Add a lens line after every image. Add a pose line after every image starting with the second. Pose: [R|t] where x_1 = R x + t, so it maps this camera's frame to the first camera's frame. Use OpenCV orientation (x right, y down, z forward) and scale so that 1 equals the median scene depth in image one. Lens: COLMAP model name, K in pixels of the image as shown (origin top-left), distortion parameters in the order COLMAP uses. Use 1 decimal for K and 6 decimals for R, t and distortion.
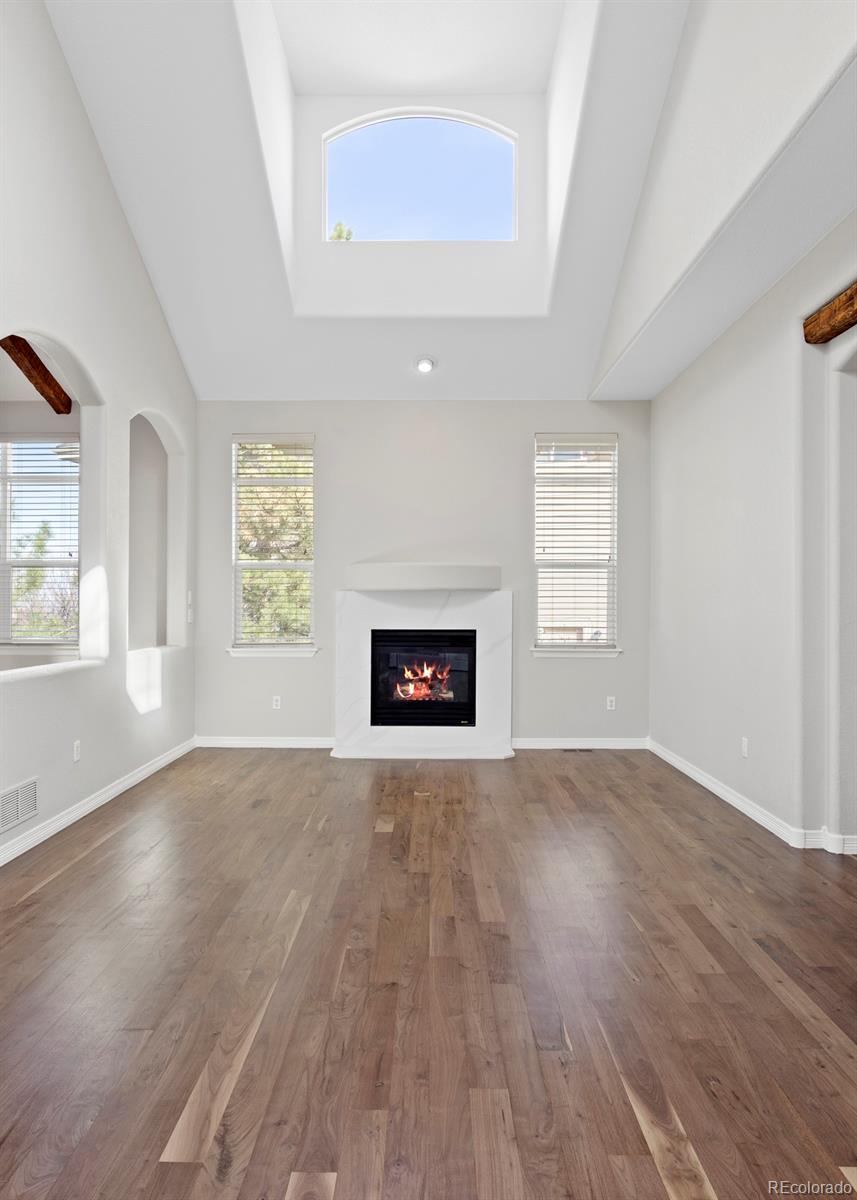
lens RADIAL K [[833.0, 0, 428.5], [0, 833.0, 600.0], [0, 0, 1]] dist [-0.007231, -0.000296]
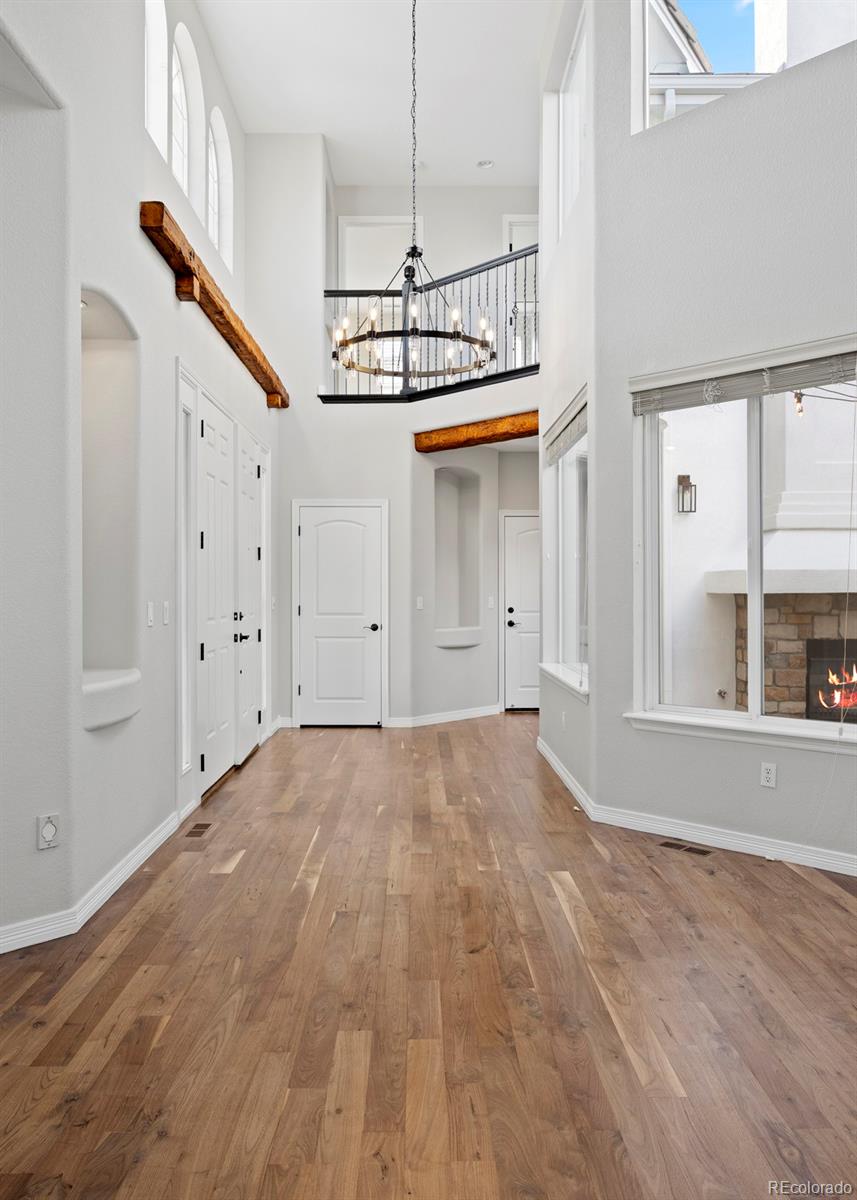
lens RADIAL K [[894.0, 0, 428.5], [0, 894.0, 600.0], [0, 0, 1]] dist [0.002446, -0.000883]
pose [[-0.999913, 0.002429, -0.012991, 0.026021], [0.002339, 0.999973, 0.006908, 0.003837], [0.013007, 0.006877, -0.999892, 2.062618]]
